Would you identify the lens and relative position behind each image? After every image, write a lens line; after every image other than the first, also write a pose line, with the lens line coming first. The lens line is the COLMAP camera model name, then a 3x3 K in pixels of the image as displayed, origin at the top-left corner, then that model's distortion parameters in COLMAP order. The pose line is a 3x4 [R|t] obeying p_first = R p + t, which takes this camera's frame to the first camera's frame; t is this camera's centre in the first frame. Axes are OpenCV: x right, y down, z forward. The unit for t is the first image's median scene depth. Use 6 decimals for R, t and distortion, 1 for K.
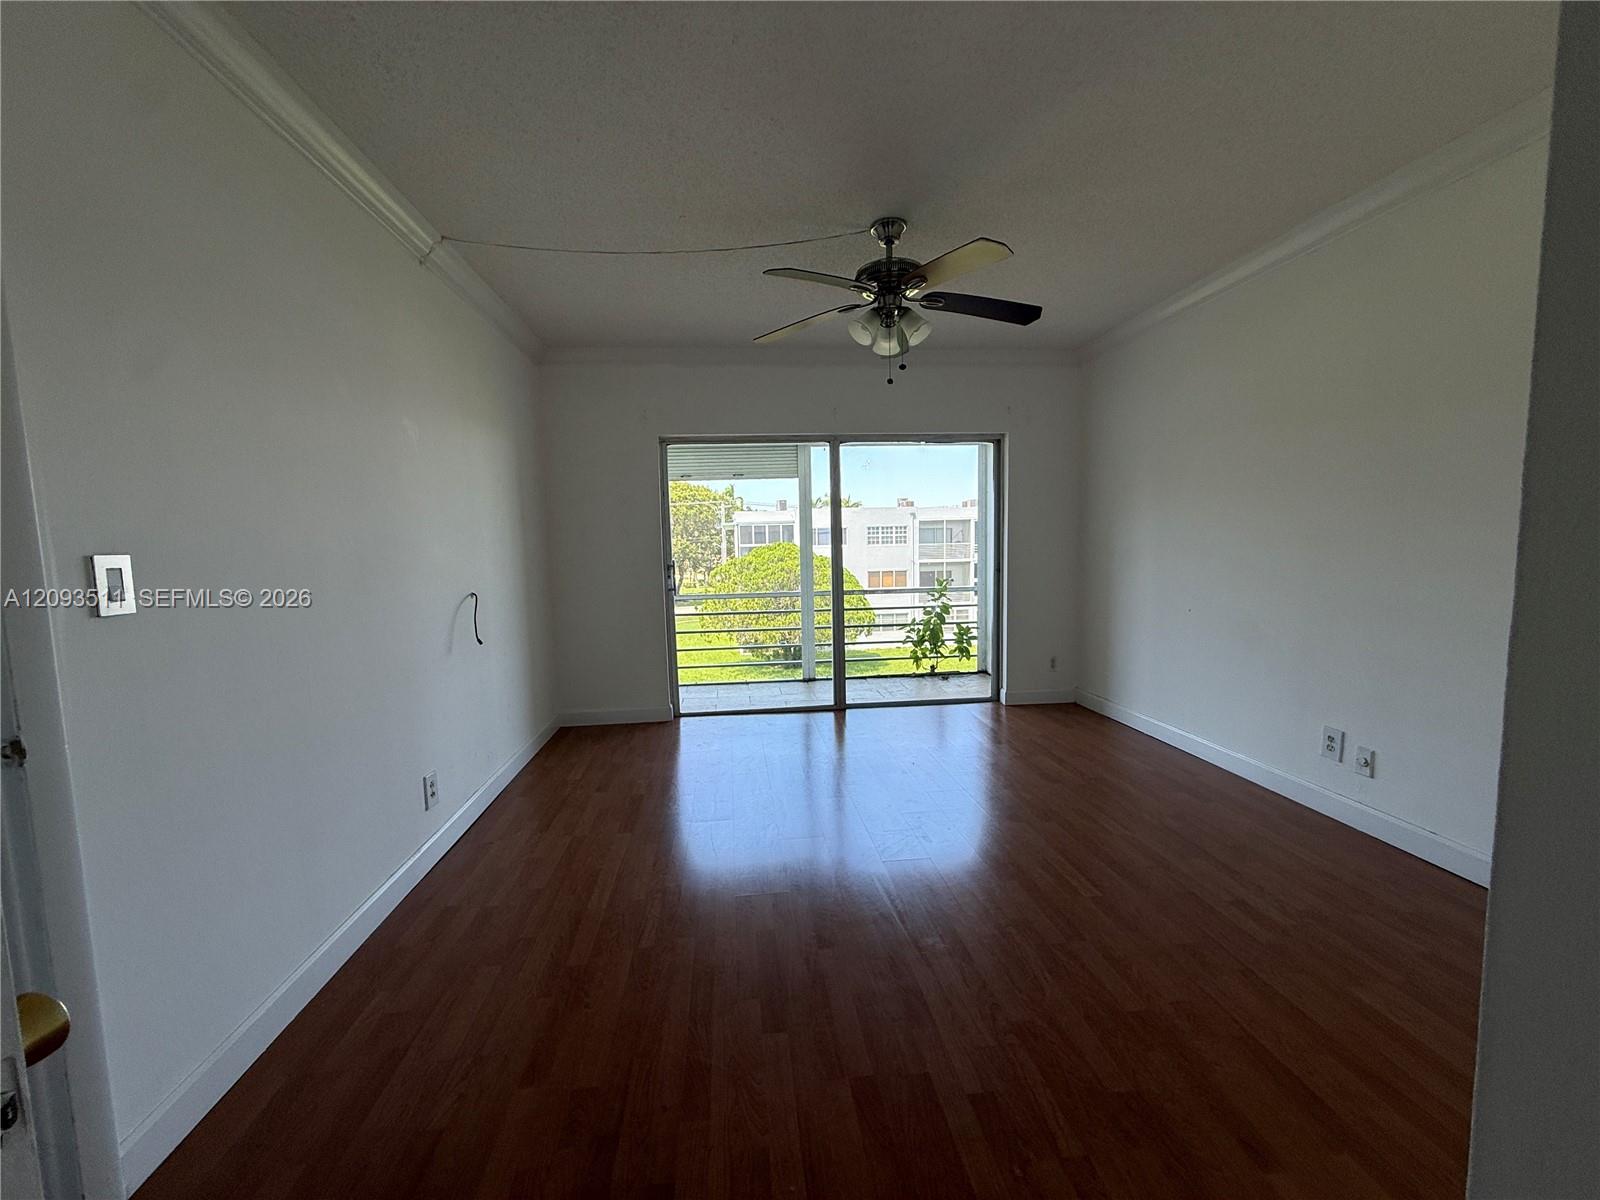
lens RADIAL K [[642.0, 0, 800.0], [0, 642.0, 600.0], [0, 0, 1]] dist [0.000873, 0.000060]
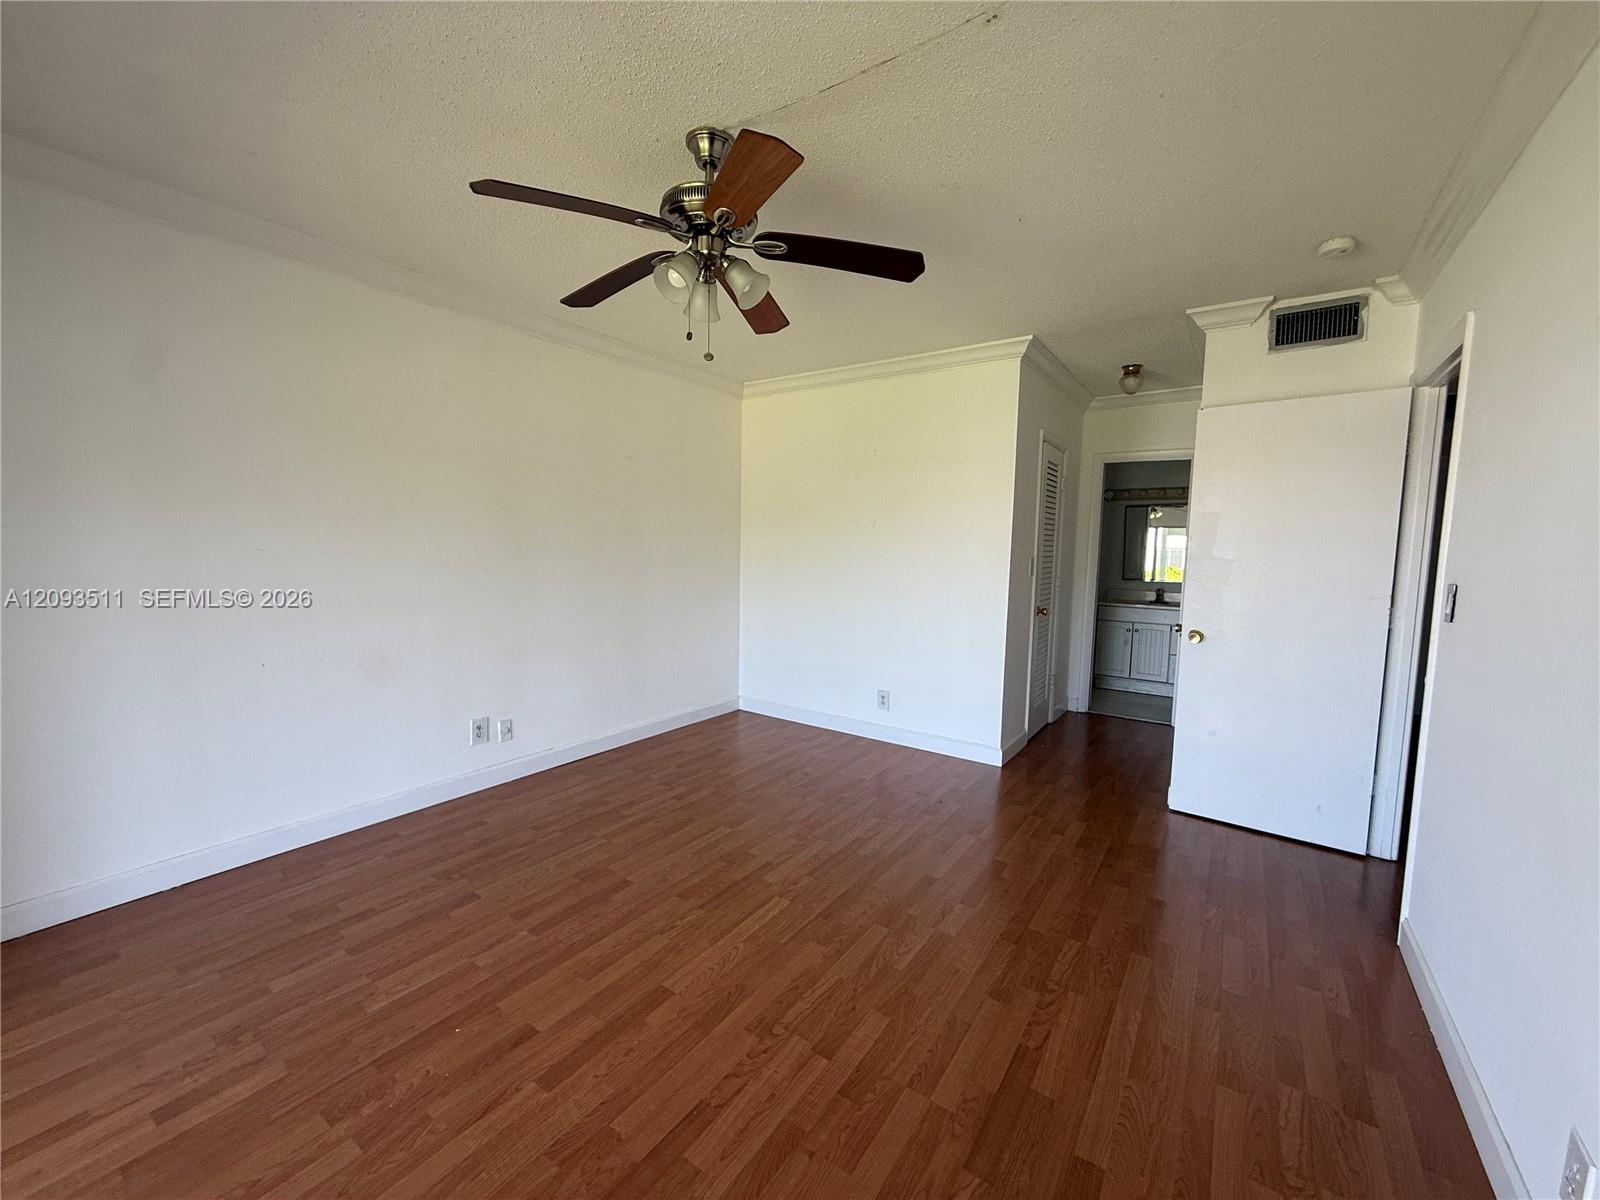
lens RADIAL K [[642.0, 0, 800.0], [0, 642.0, 600.0], [0, 0, 1]] dist [0.000873, 0.000060]
pose [[-0.749164, -0.049747, 0.660514, -0.429551], [0.063377, 0.987217, 0.146236, -0.165608], [-0.659346, 0.151416, -0.736435, 1.473800]]
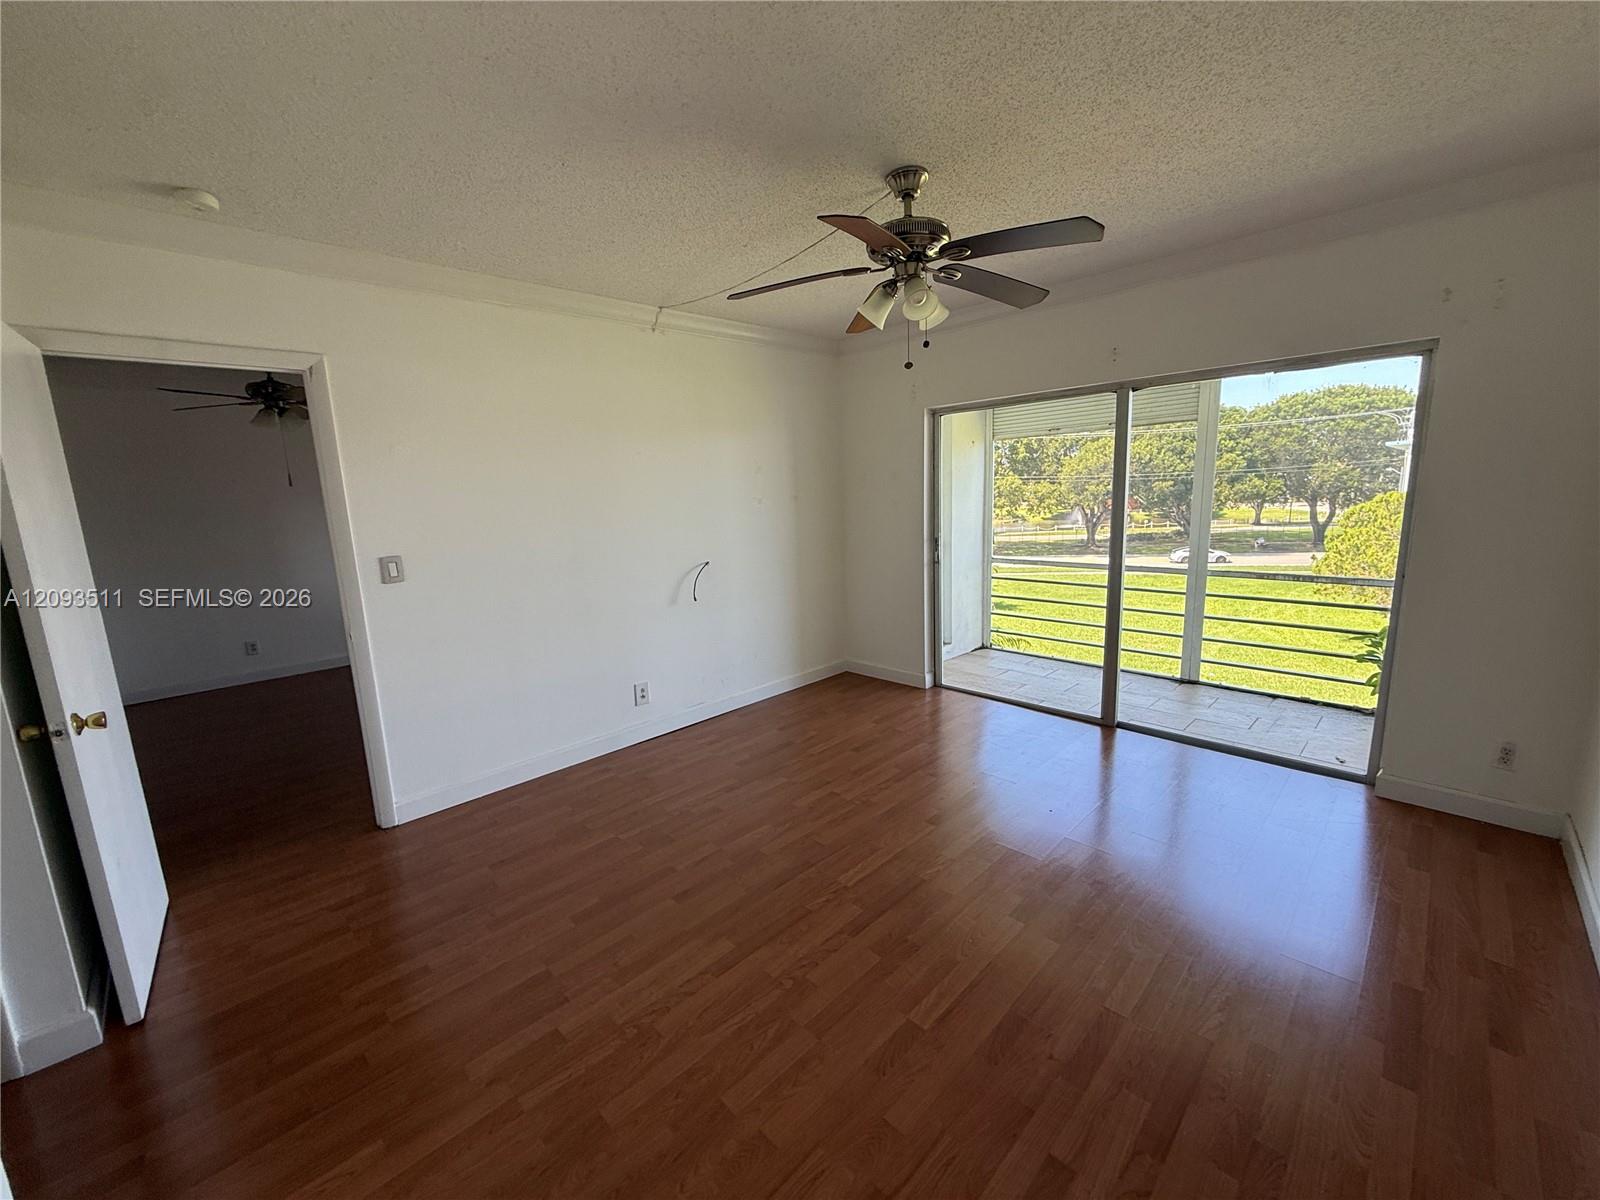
lens RADIAL K [[646.5, 0, 800.0], [0, 646.5, 600.0], [0, 0, 1]] dist [-0.001768, -0.000141]
pose [[0.616022, 0.135546, -0.775980, 0.747259], [-0.047438, 0.989680, 0.135215, -0.137524], [0.786299, -0.046484, 0.616095, 0.328142]]
